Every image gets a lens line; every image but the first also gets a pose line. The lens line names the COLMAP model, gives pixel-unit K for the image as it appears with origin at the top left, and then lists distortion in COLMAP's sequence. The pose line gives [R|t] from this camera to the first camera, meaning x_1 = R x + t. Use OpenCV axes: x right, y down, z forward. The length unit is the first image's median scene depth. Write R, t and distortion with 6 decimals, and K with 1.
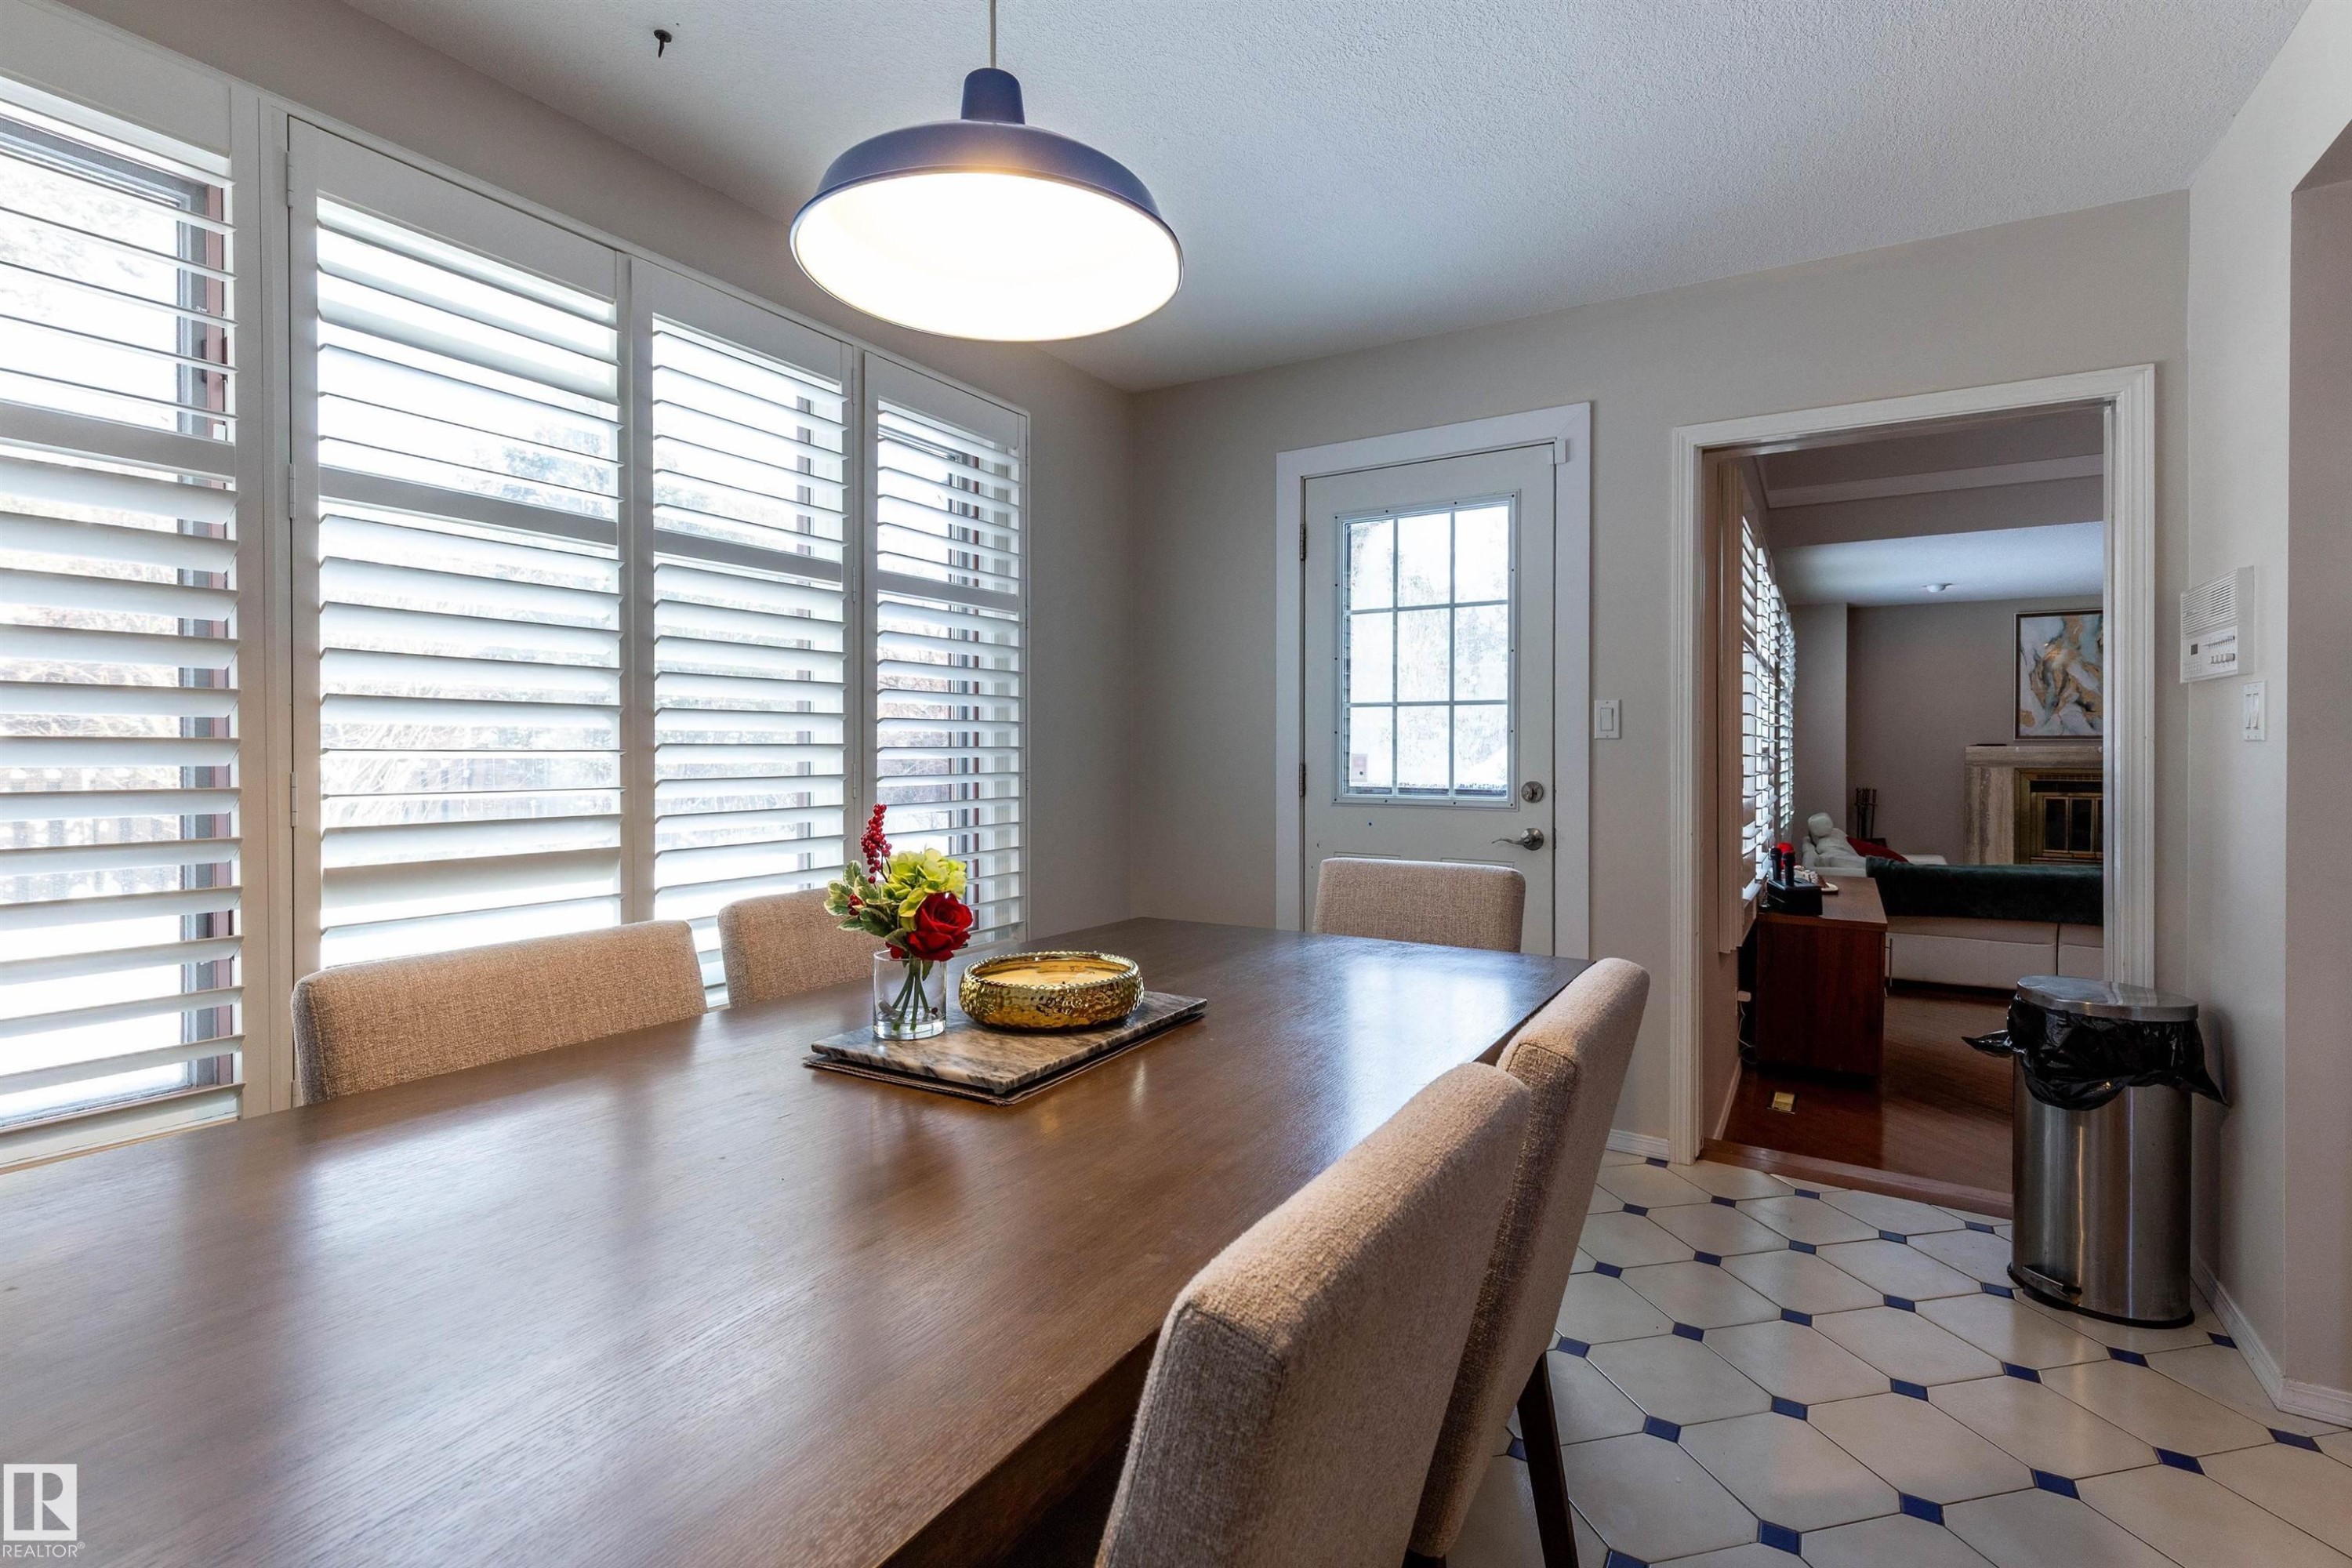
lens RADIAL K [[1071.2, 0, 1163.0], [0, 1071.2, 752.0], [0, 0, 1]] dist [0.002426, 0.000955]
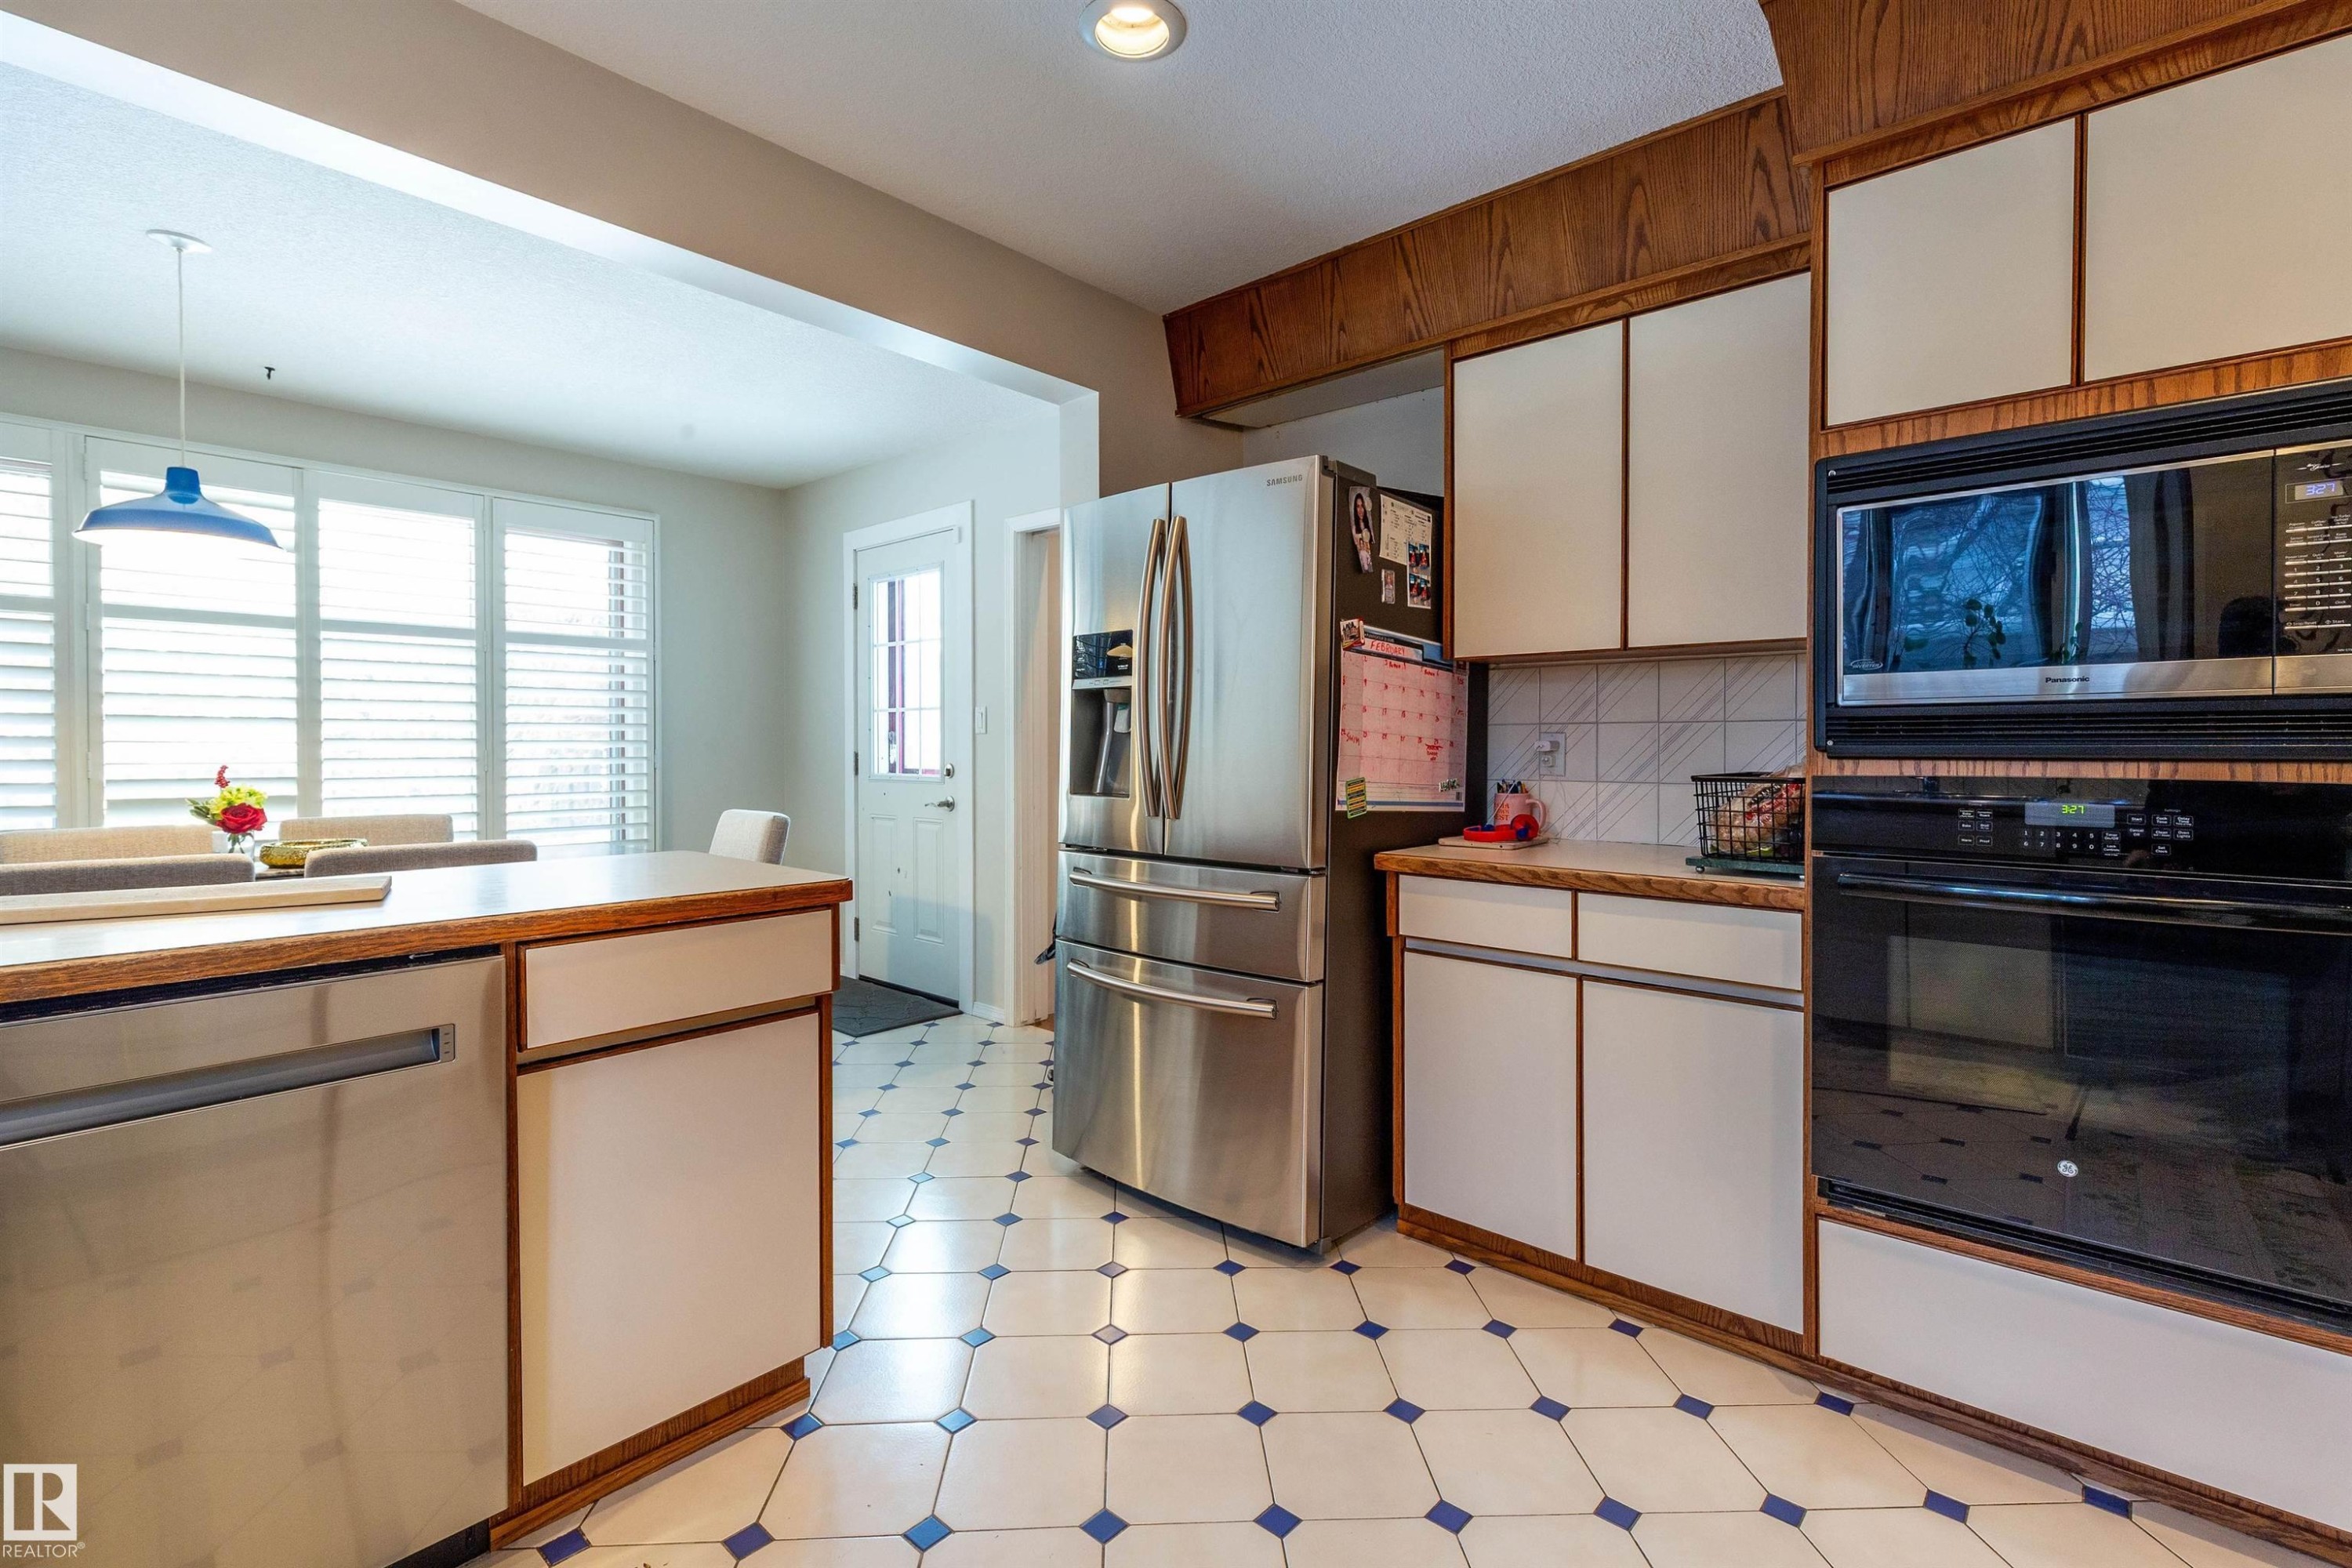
lens RADIAL K [[1071.2, 0, 1167.9], [0, 1071.2, 746.0], [0, 0, 1]] dist [0.002426, 0.000955]
pose [[0.982107, -0.000958, -0.188324, 1.262604], [0.000821, 0.999999, -0.000805, 0.007686], [0.188325, 0.000636, 0.982107, -0.500618]]
